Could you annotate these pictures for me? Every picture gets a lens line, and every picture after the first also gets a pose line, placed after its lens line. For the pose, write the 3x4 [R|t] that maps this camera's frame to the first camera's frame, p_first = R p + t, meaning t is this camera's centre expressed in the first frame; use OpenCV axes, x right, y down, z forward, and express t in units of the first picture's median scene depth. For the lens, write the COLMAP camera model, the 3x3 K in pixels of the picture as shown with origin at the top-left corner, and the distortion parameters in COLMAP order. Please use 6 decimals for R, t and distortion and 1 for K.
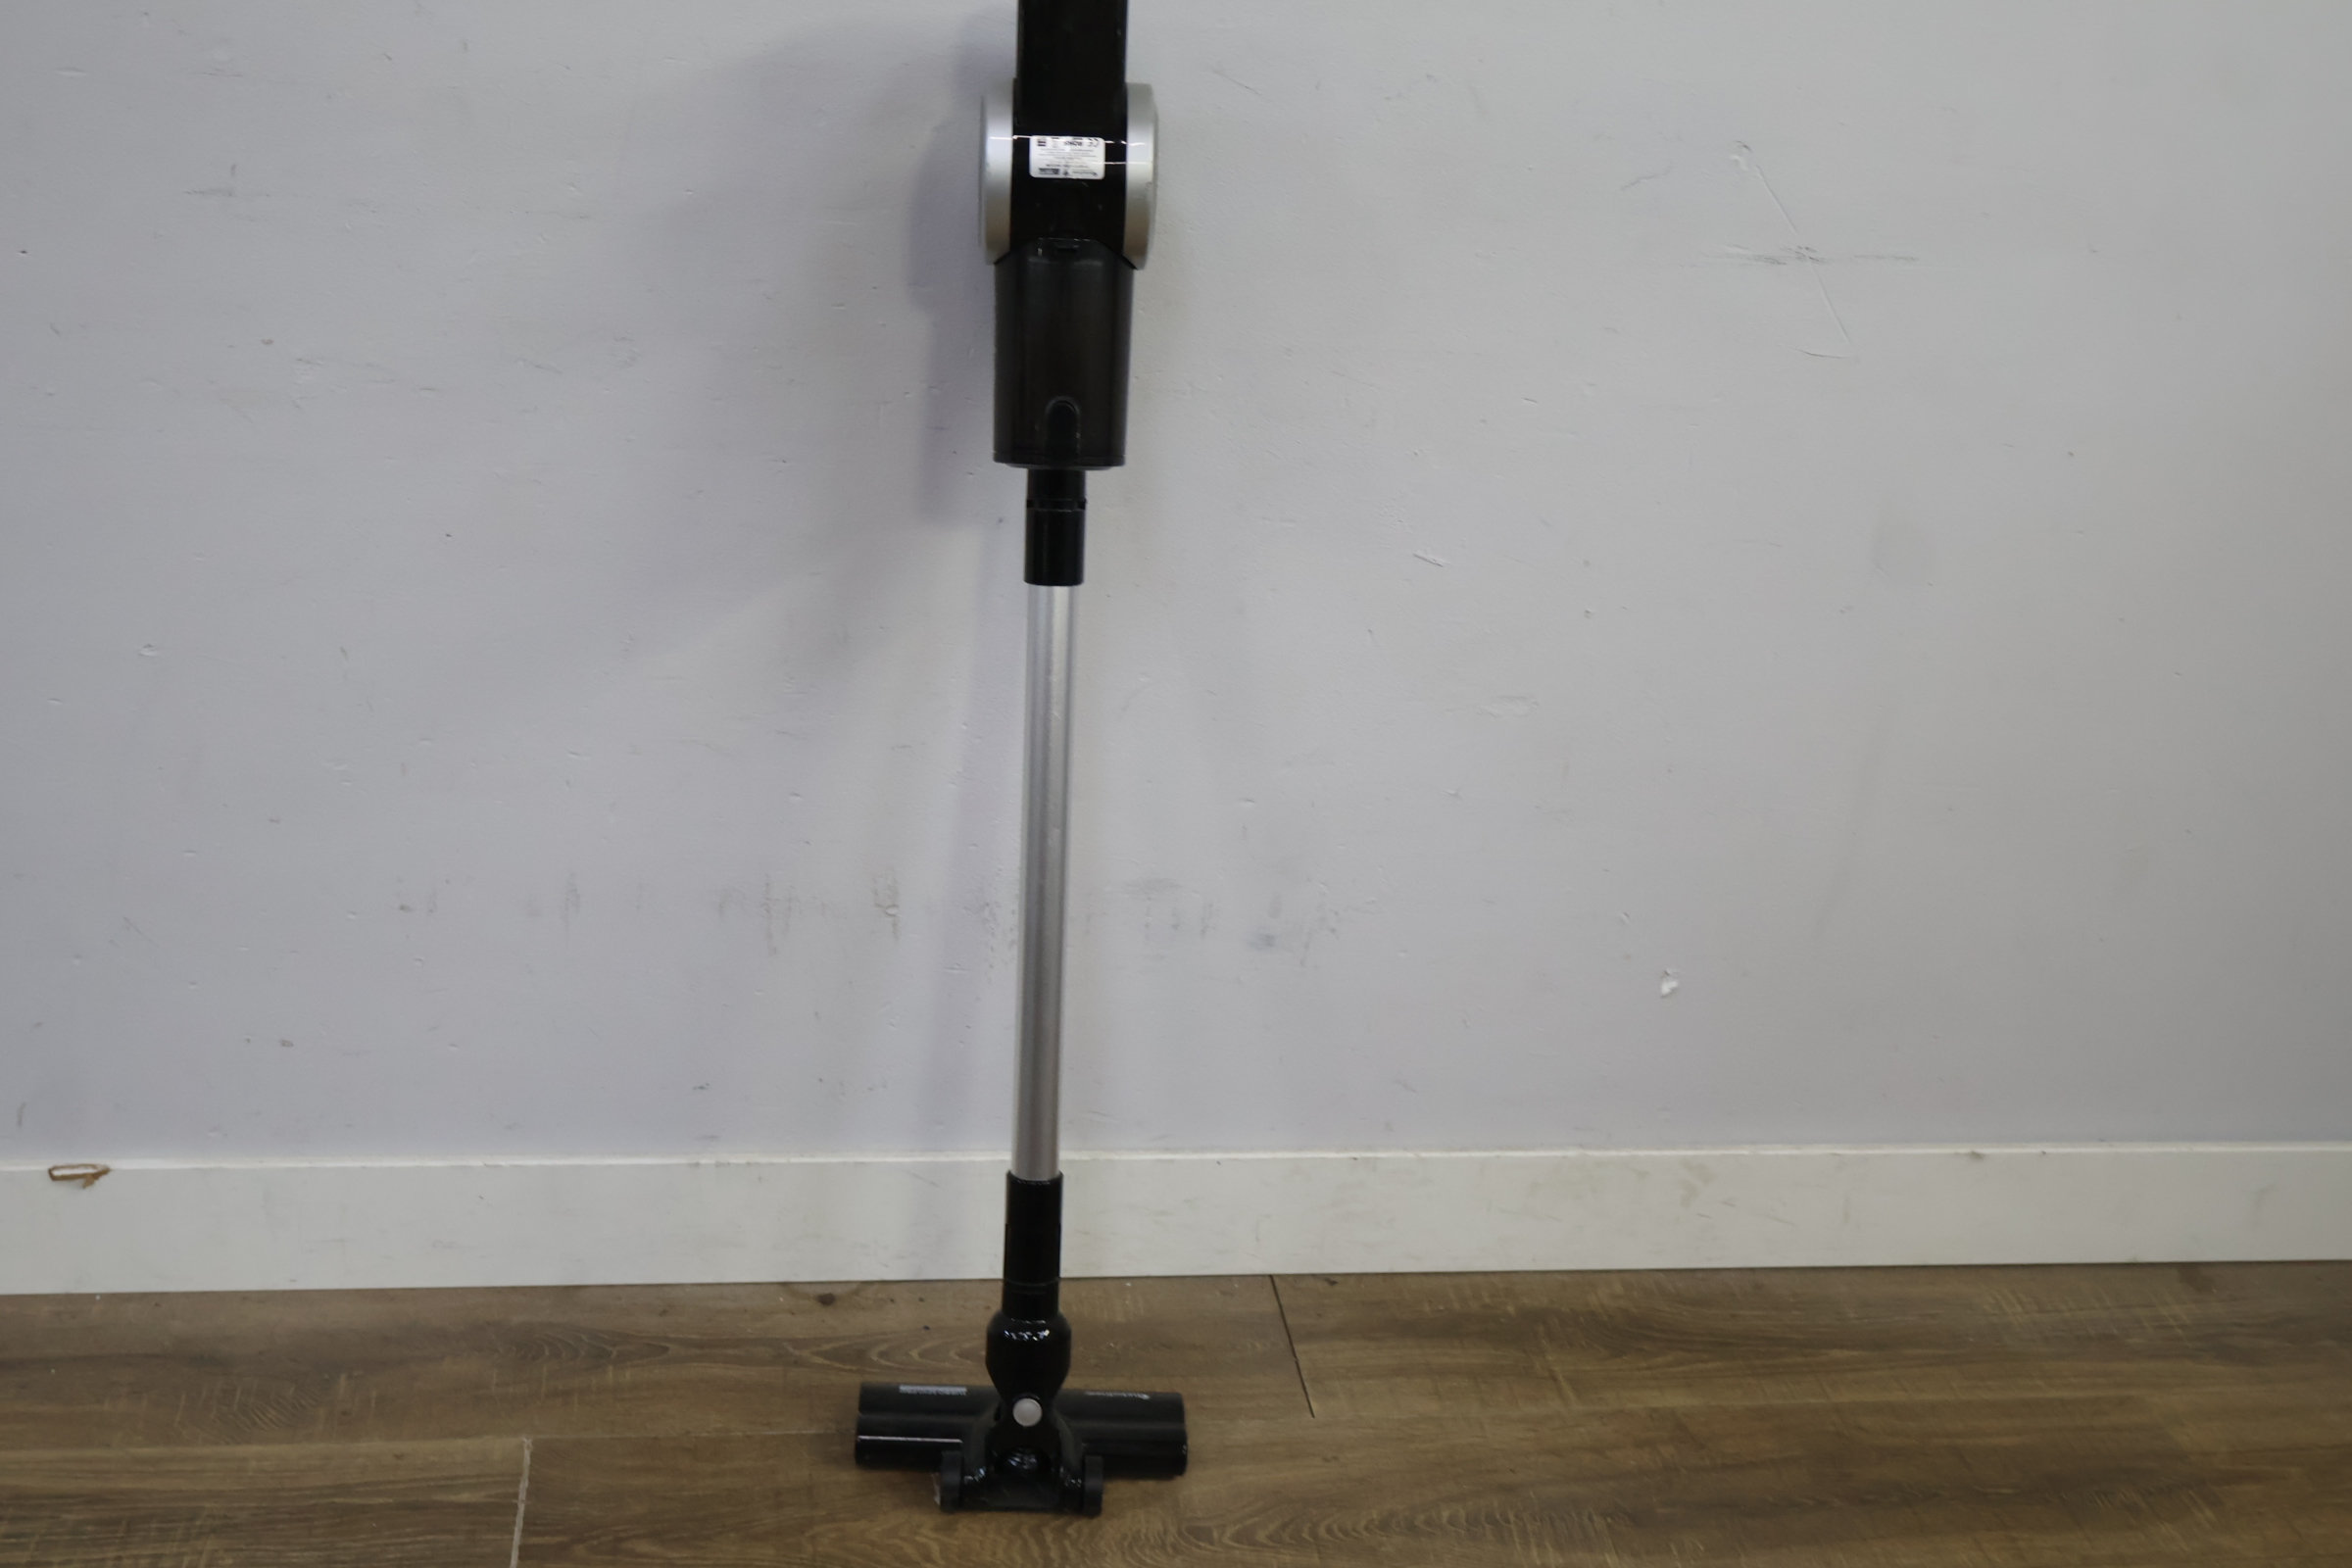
lens RADIAL K [[2643.5, 0, 1155.2], [0, 2643.5, 785.2], [0, 0, 1]] dist [0.005217, 0.000000]
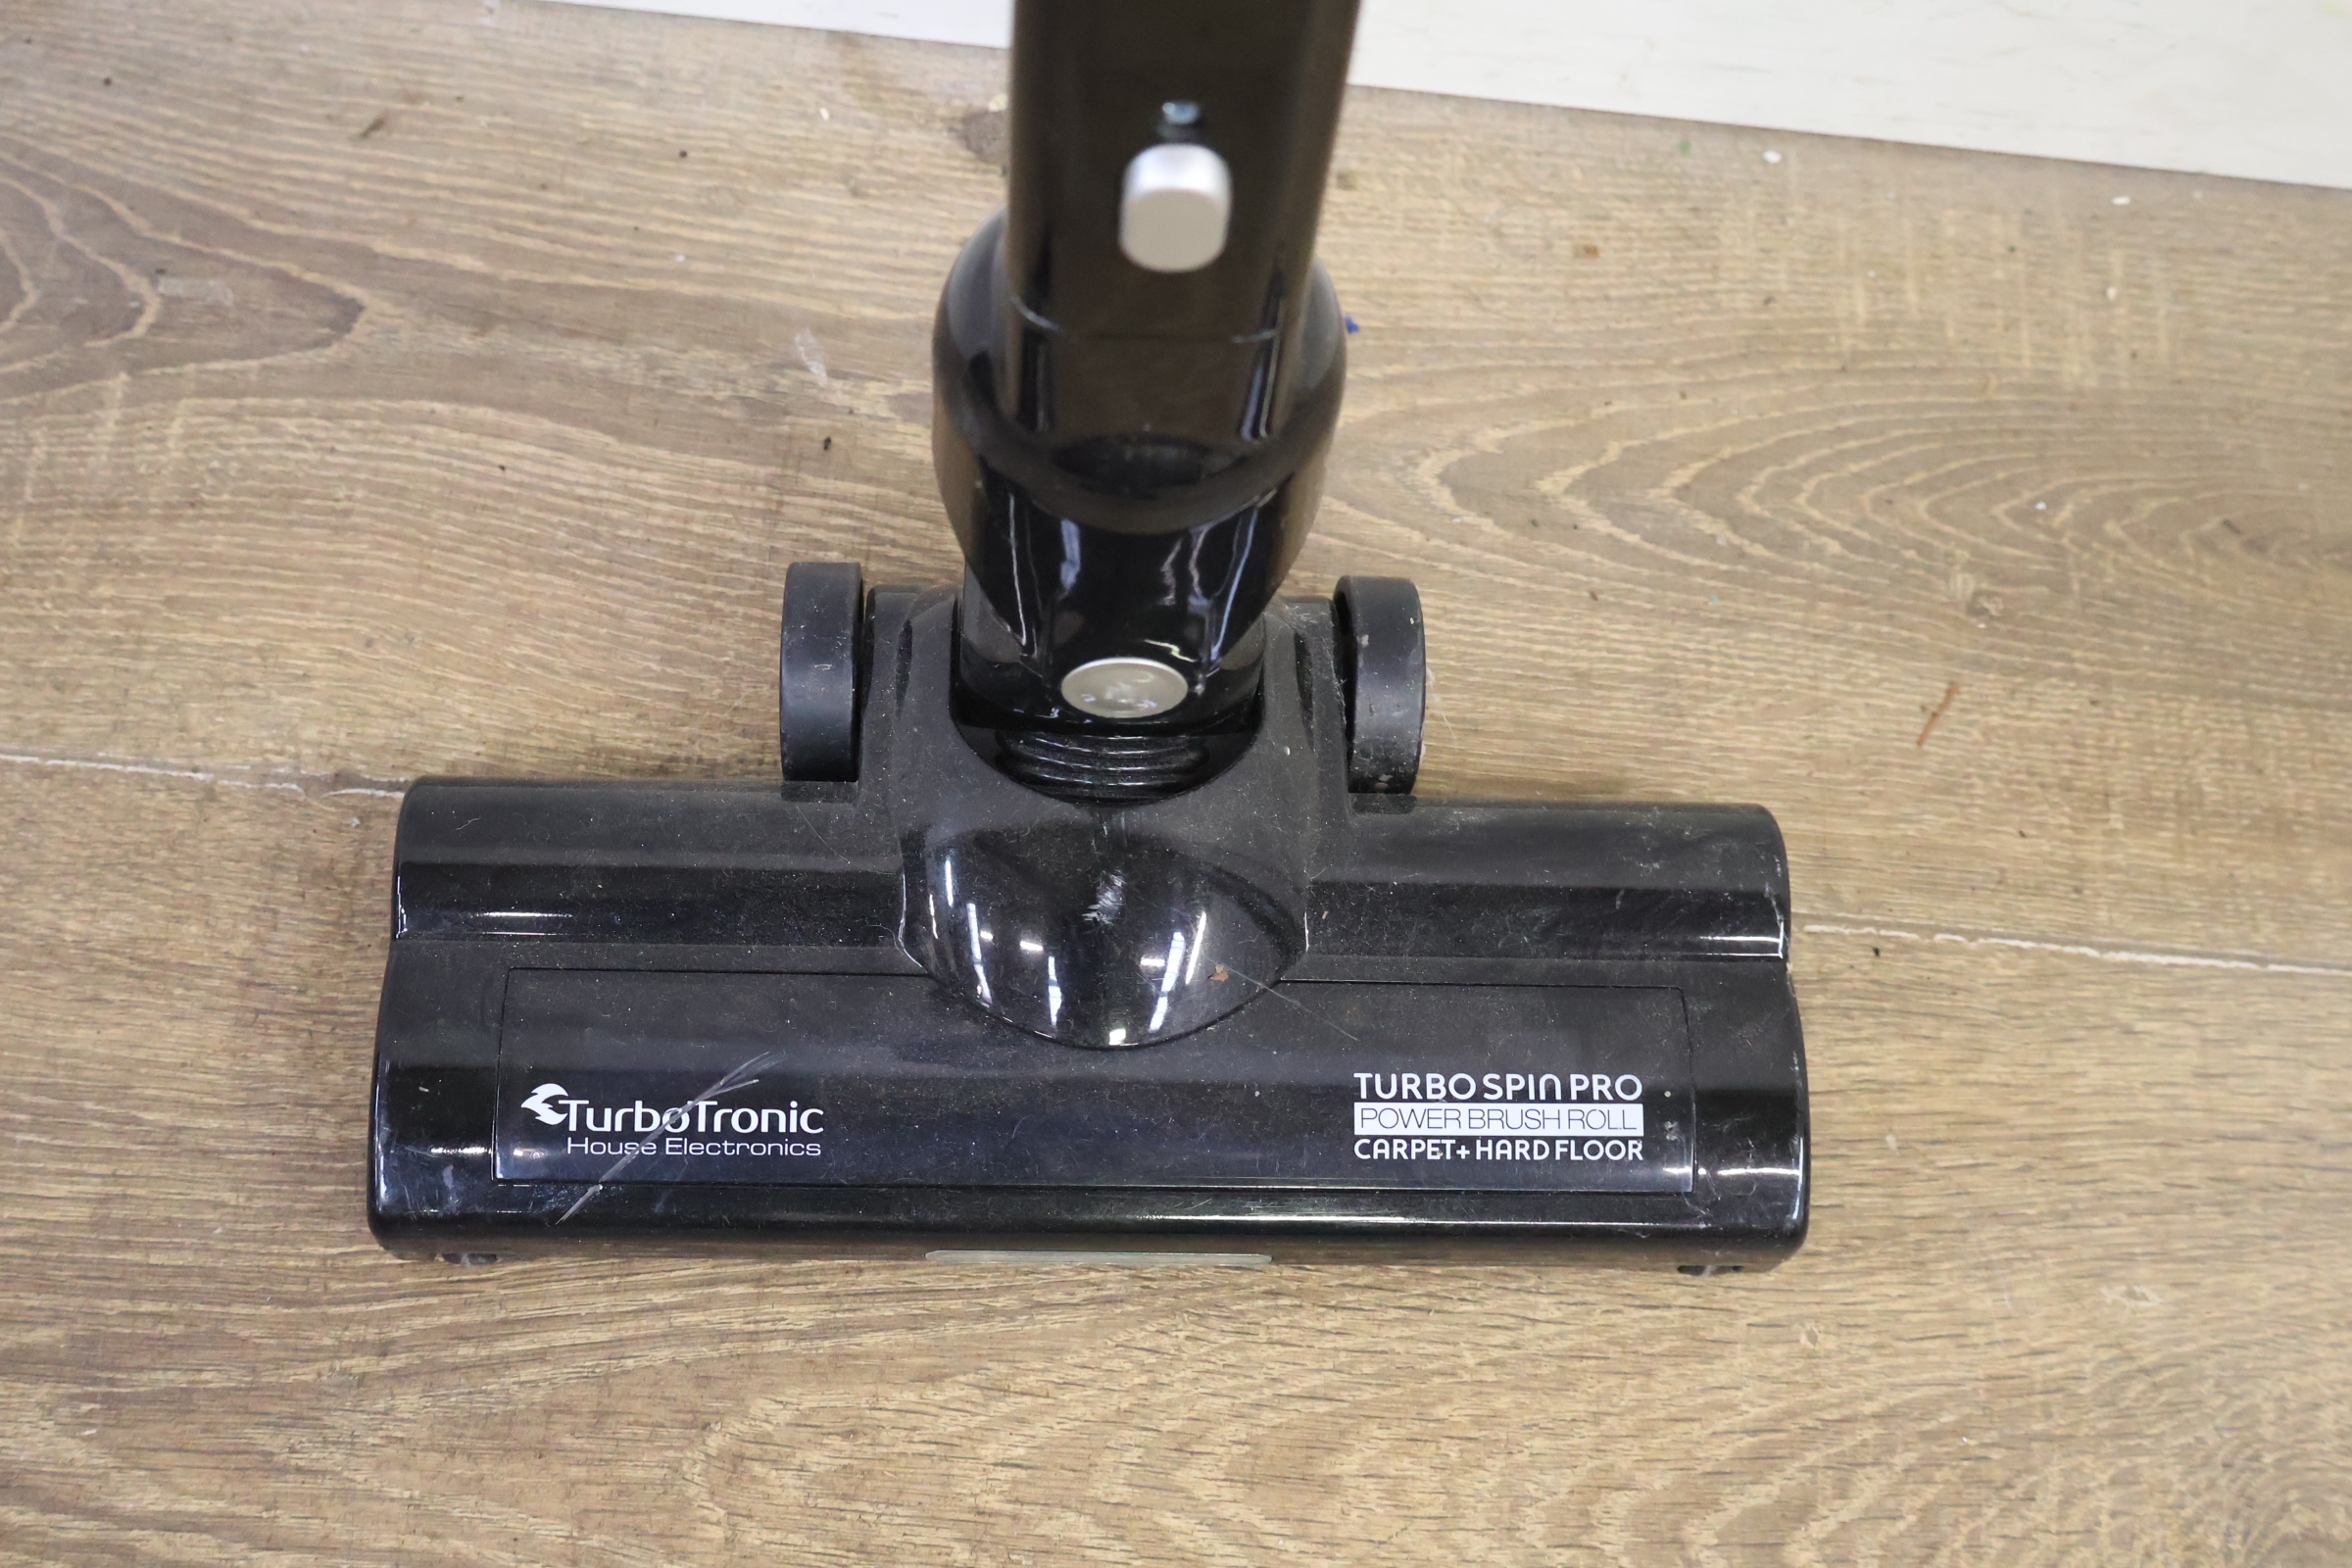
lens RADIAL K [[2643.5, 0, 1157.9], [0, 2643.5, 790.9], [0, 0, 1]] dist [0.005217, 0.000000]
pose [[0.978858, 0.183078, -0.091211, -0.075877], [-0.081106, 0.756788, 0.648609, 0.074583], [0.187773, -0.627498, 0.755637, 0.806213]]
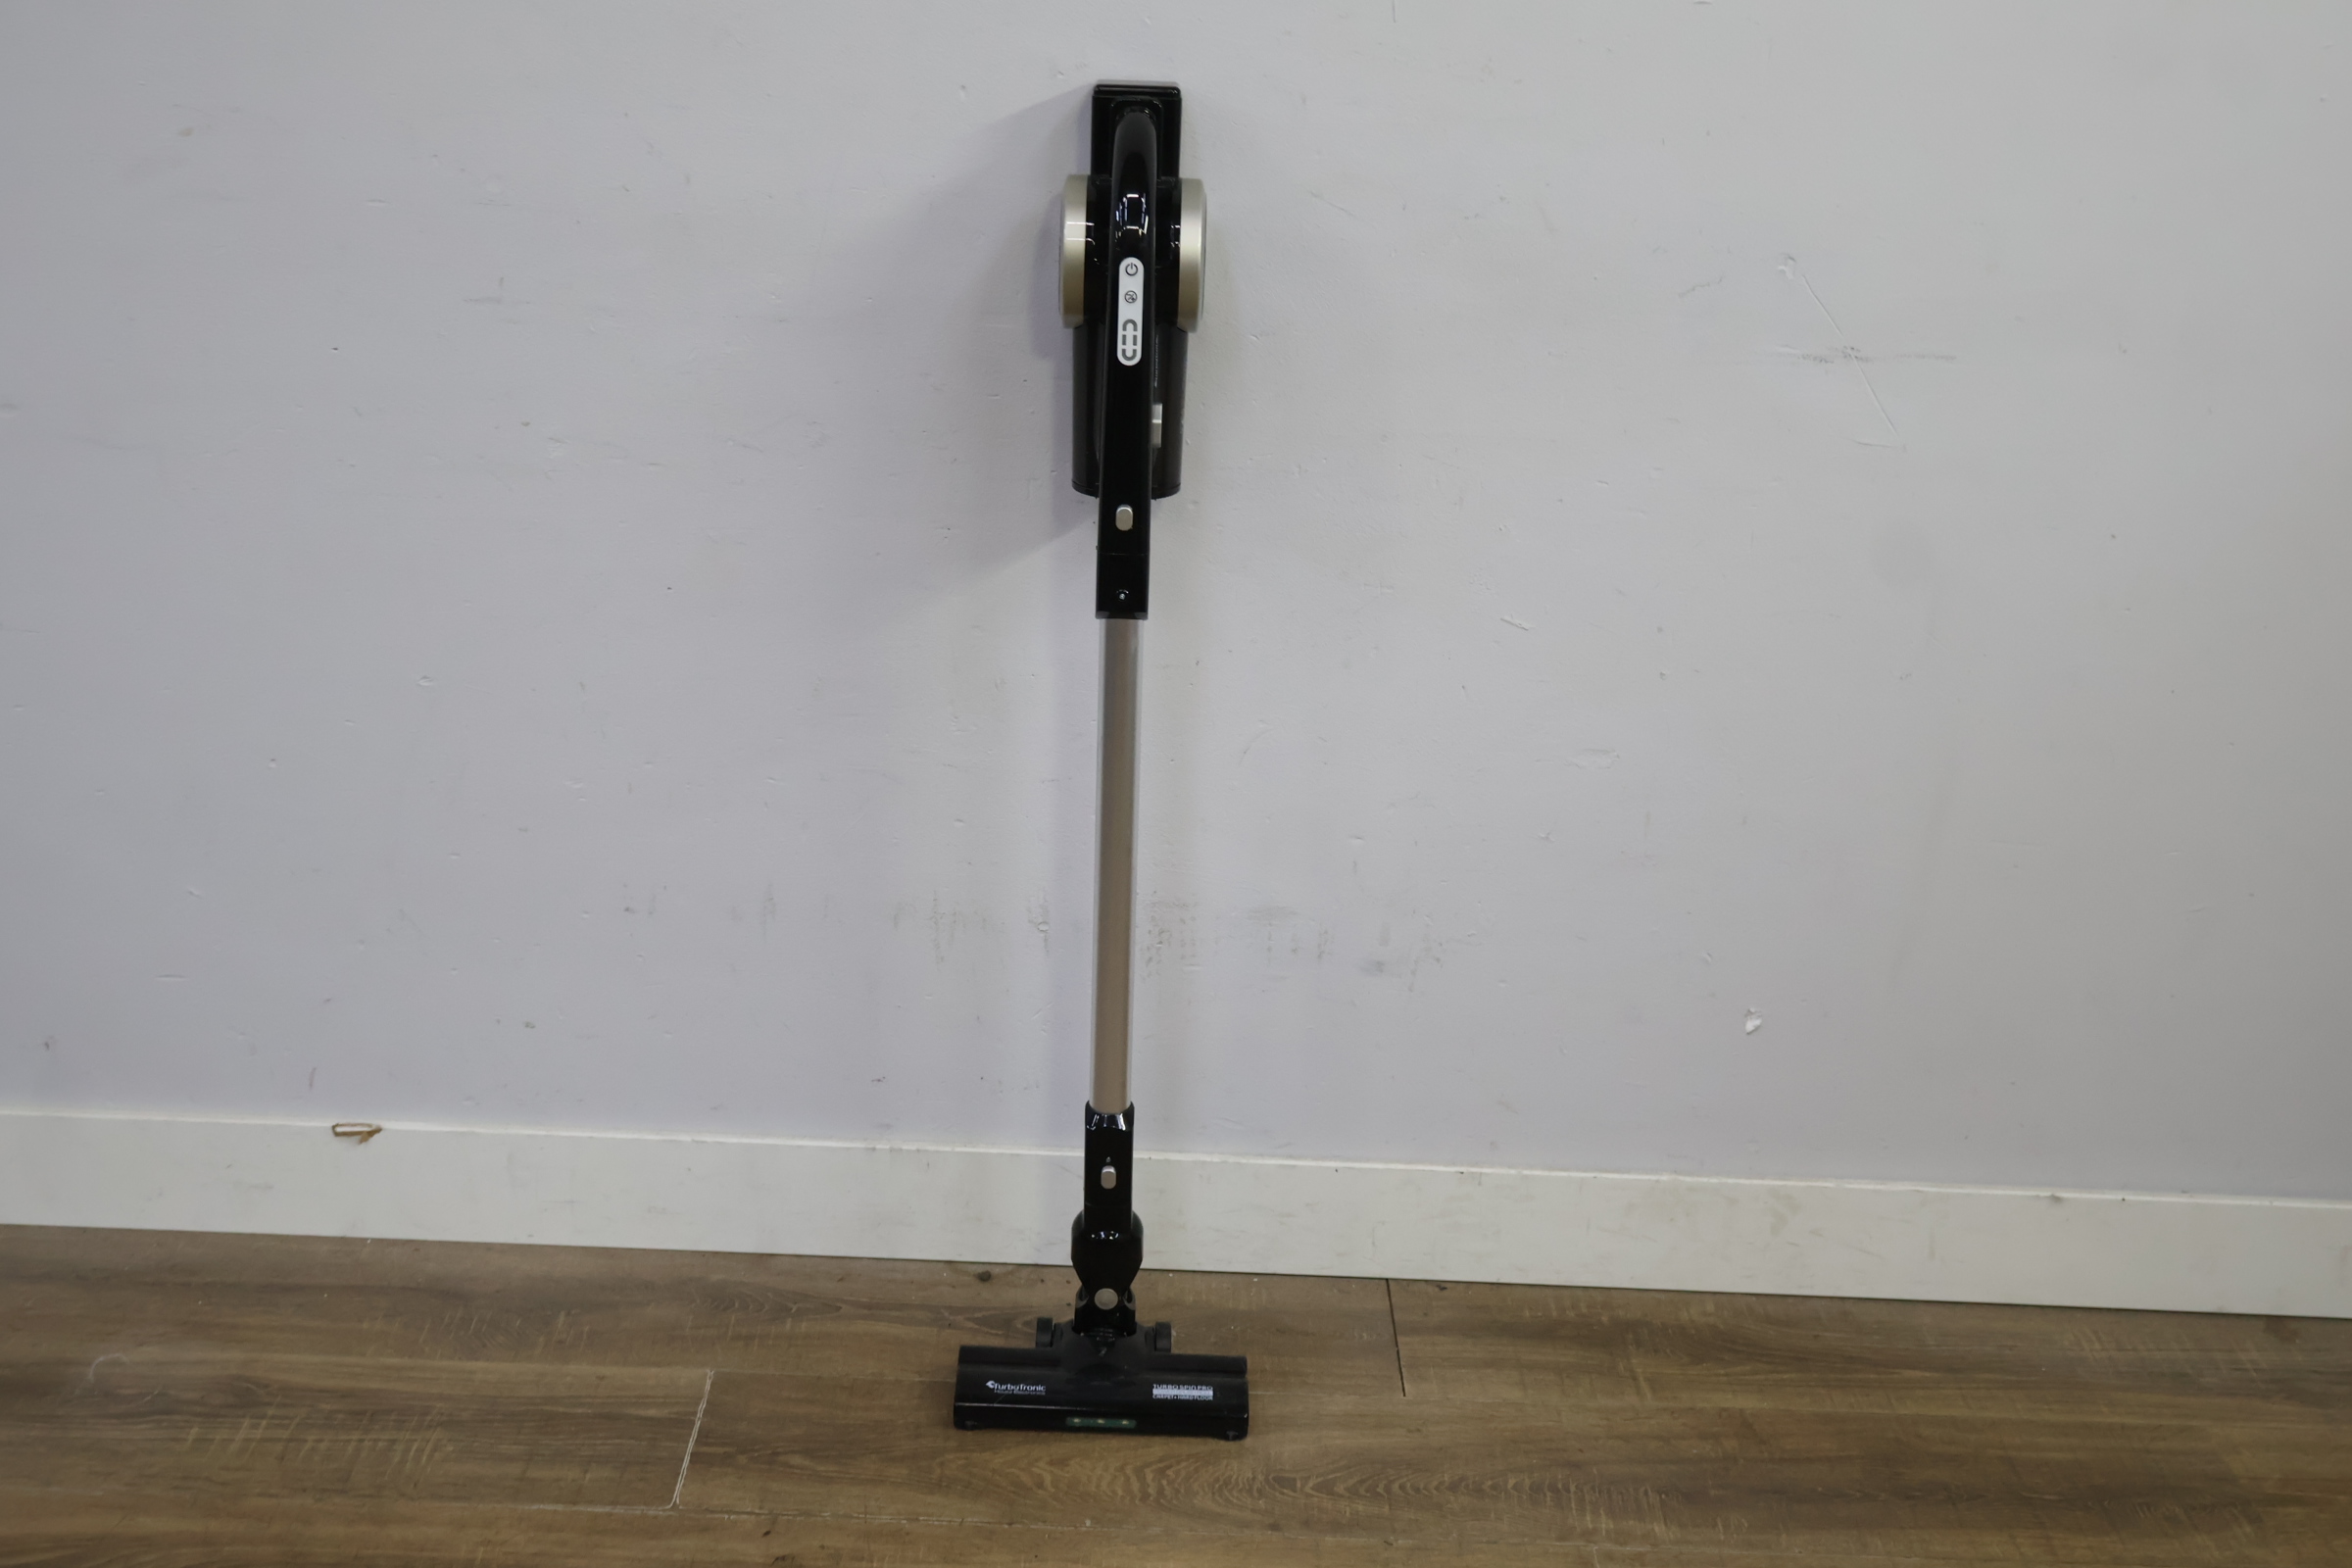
lens RADIAL K [[2643.5, 0, 1163.1], [0, 2643.5, 781.4], [0, 0, 1]] dist [0.005217, 0.000000]
pose [[0.990471, 0.019459, -0.136337, 0.107172], [-0.028787, 0.997352, -0.066785, 0.060063], [0.134676, 0.070073, 0.988409, -0.127745]]
